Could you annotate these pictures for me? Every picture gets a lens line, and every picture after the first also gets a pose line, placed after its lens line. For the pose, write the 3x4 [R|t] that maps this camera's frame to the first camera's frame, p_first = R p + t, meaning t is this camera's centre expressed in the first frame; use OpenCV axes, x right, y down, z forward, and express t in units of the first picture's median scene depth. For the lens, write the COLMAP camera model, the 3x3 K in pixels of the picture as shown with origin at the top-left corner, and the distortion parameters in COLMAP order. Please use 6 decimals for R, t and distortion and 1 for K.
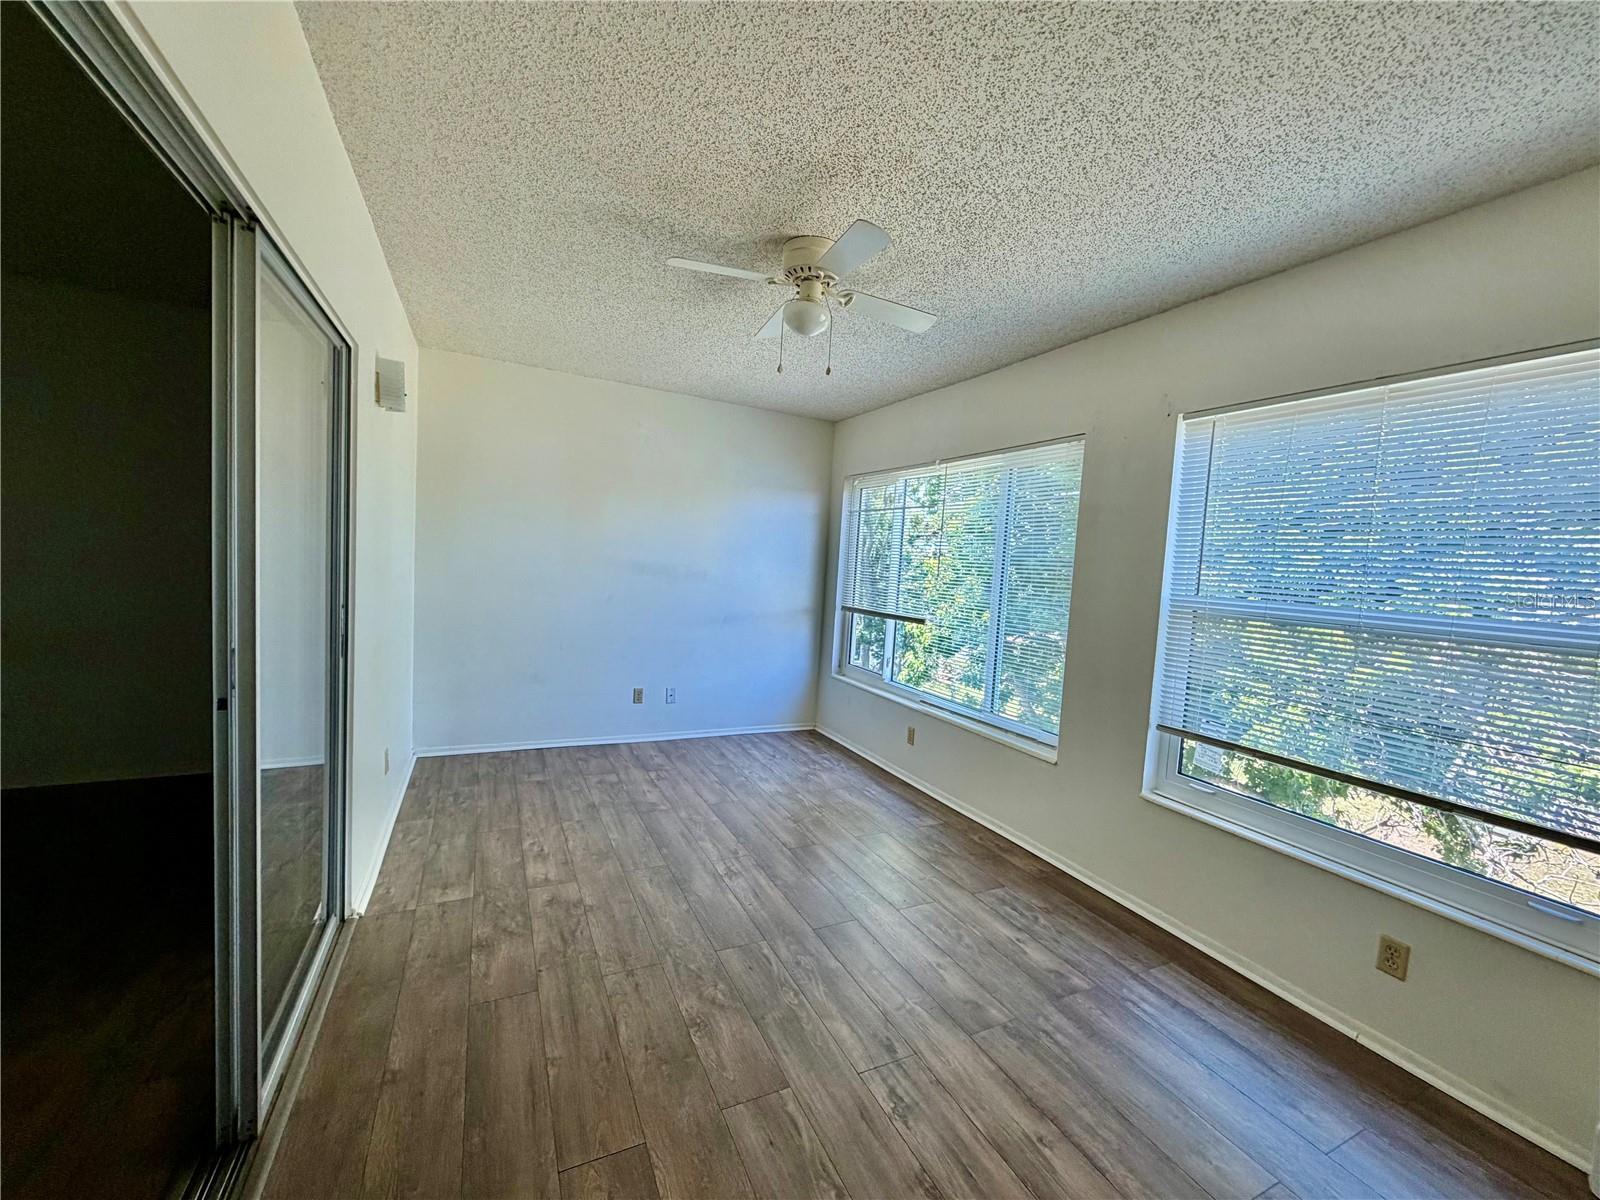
lens RADIAL K [[637.5, 0, 796.3], [0, 637.5, 601.4], [0, 0, 1]] dist [0.000096, 0.000357]
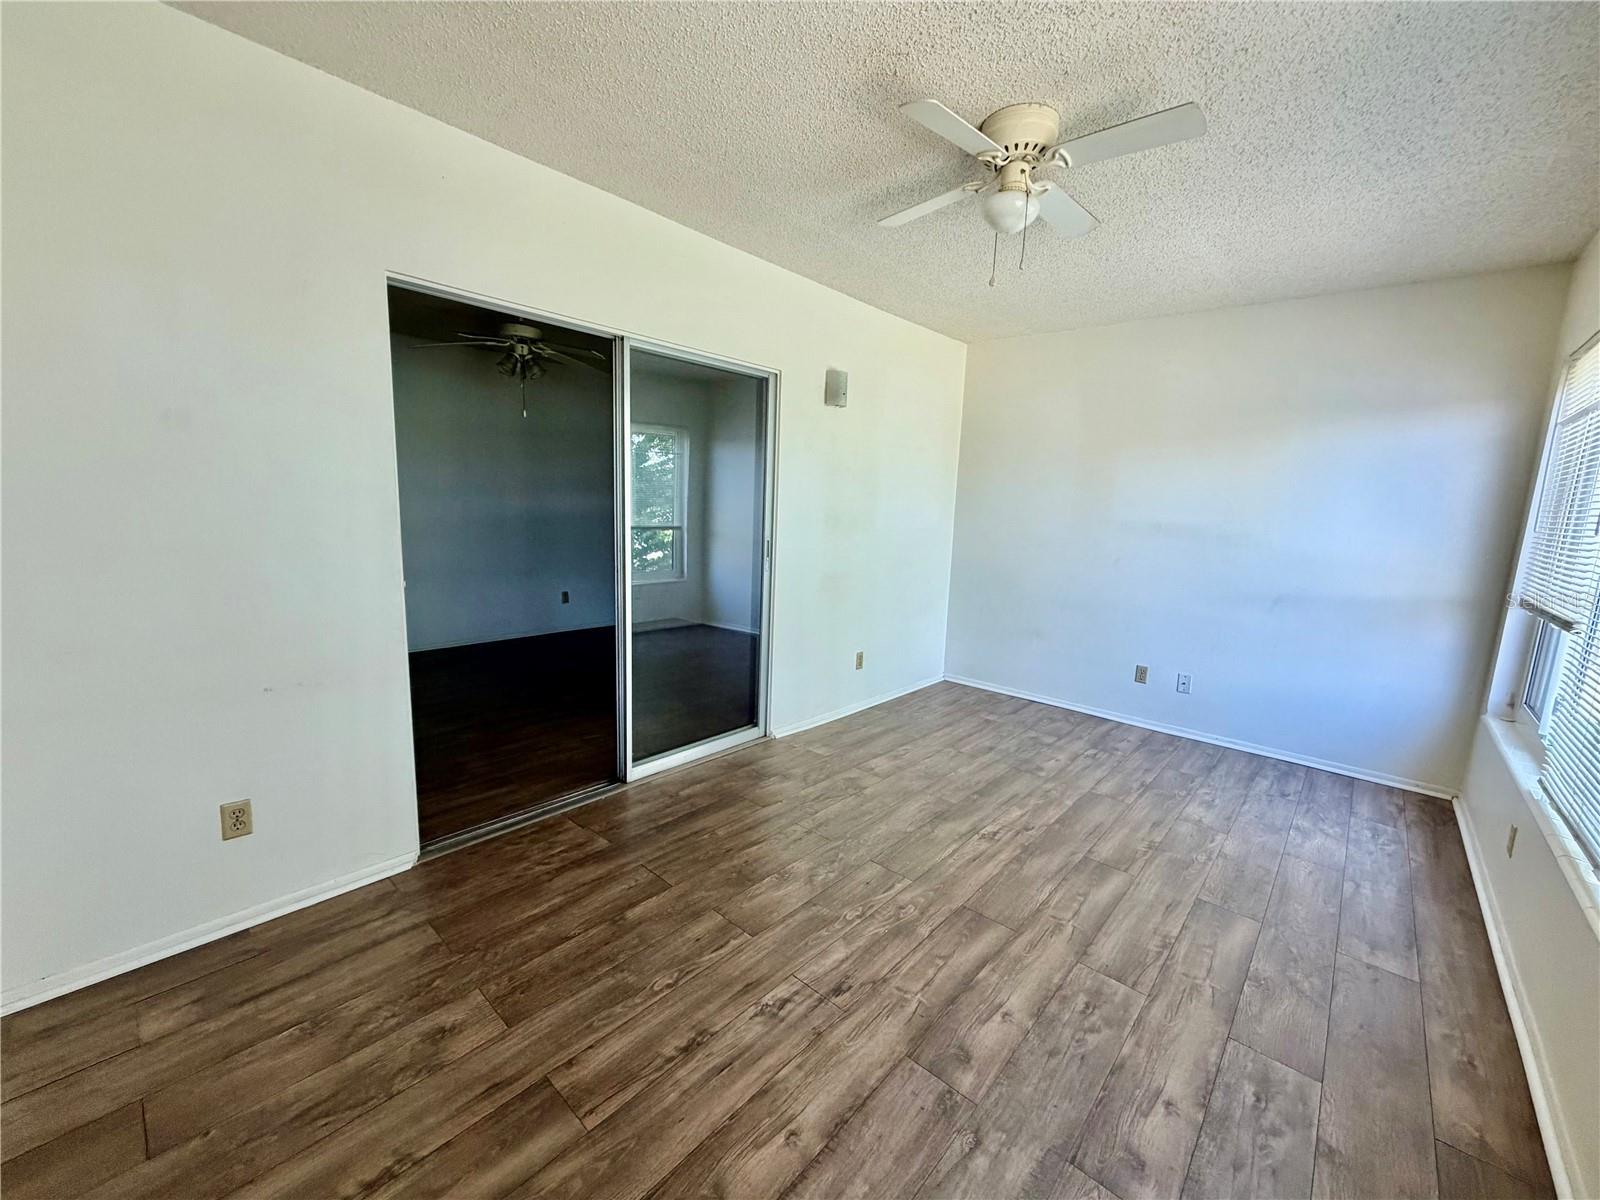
lens RADIAL K [[637.5, 0, 796.3], [0, 637.5, 601.4], [0, 0, 1]] dist [0.000096, 0.000357]
pose [[0.373128, 0.097147, -0.922680, 0.698514], [-0.076492, 0.994338, 0.073759, 0.034759], [0.924621, 0.043057, 0.378447, 0.401170]]
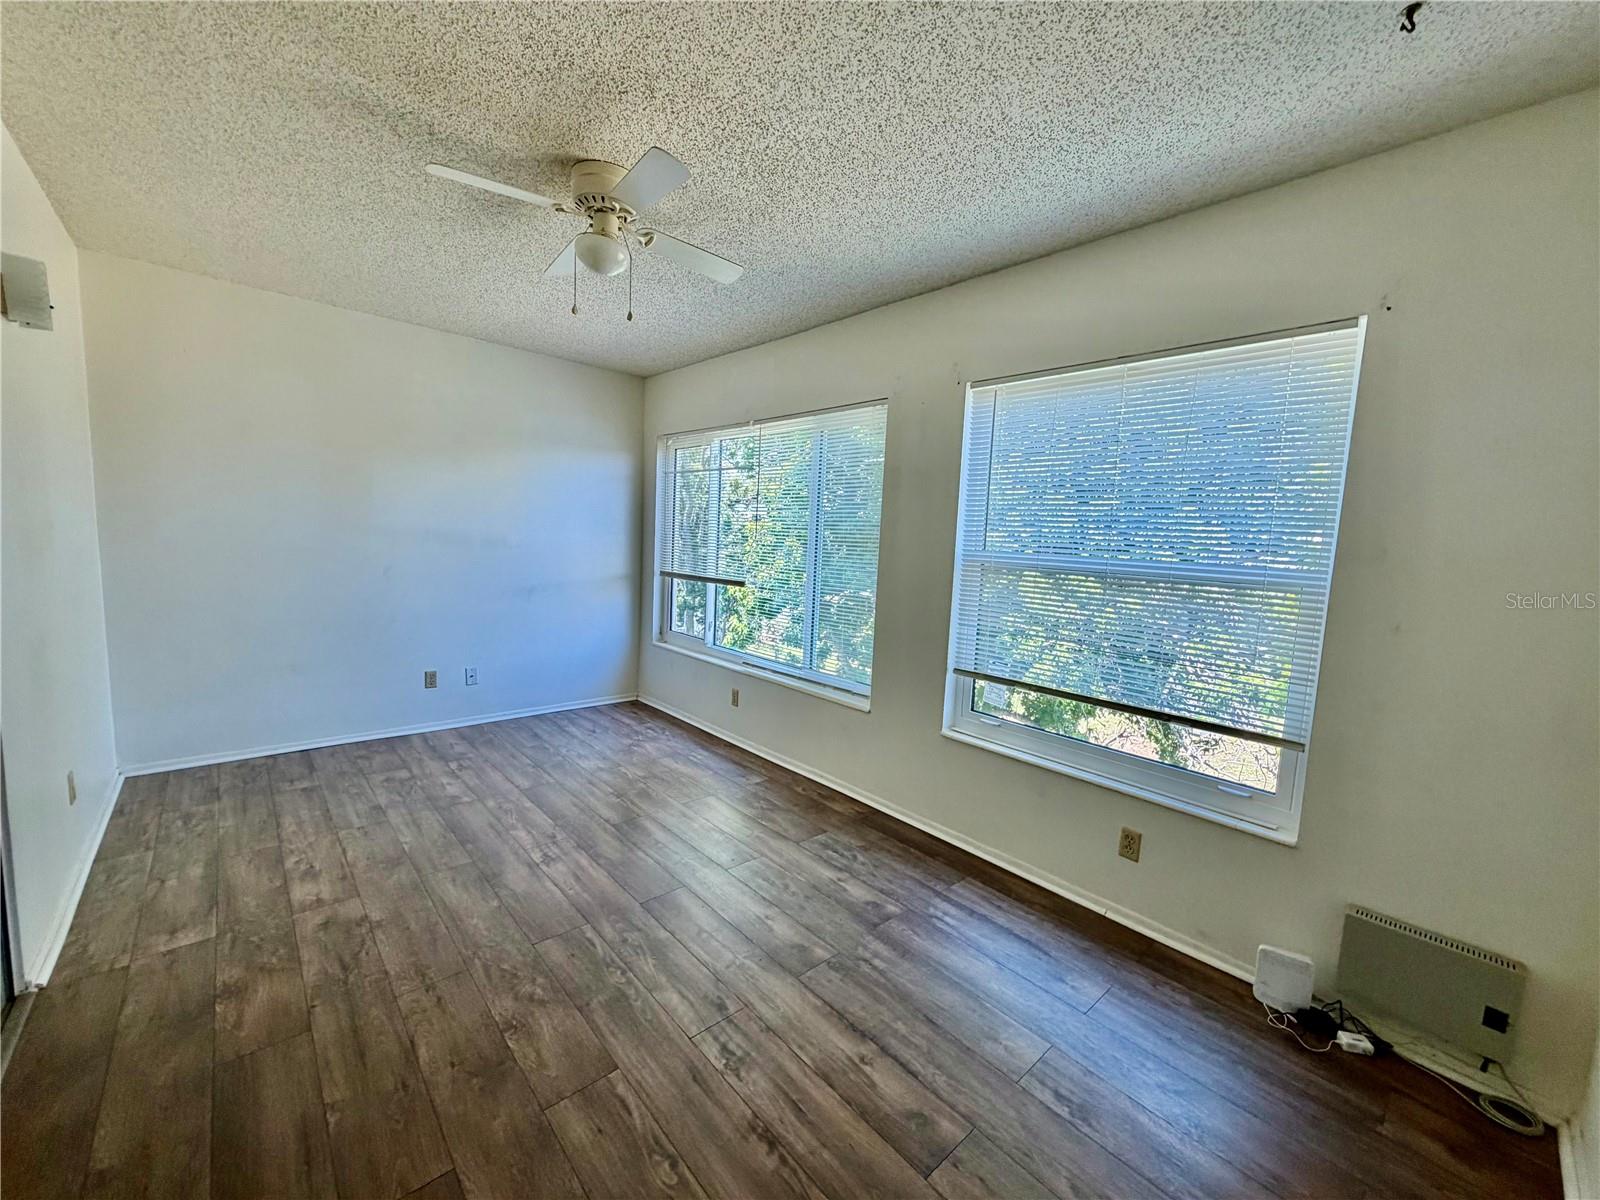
lens RADIAL K [[637.5, 0, 796.3], [0, 637.5, 601.4], [0, 0, 1]] dist [0.000096, 0.000357]
pose [[0.961829, -0.044994, 0.269929, 0.013190], [0.030231, 0.997823, 0.058606, 0.004821], [-0.271978, -0.048209, 0.961095, 0.021961]]
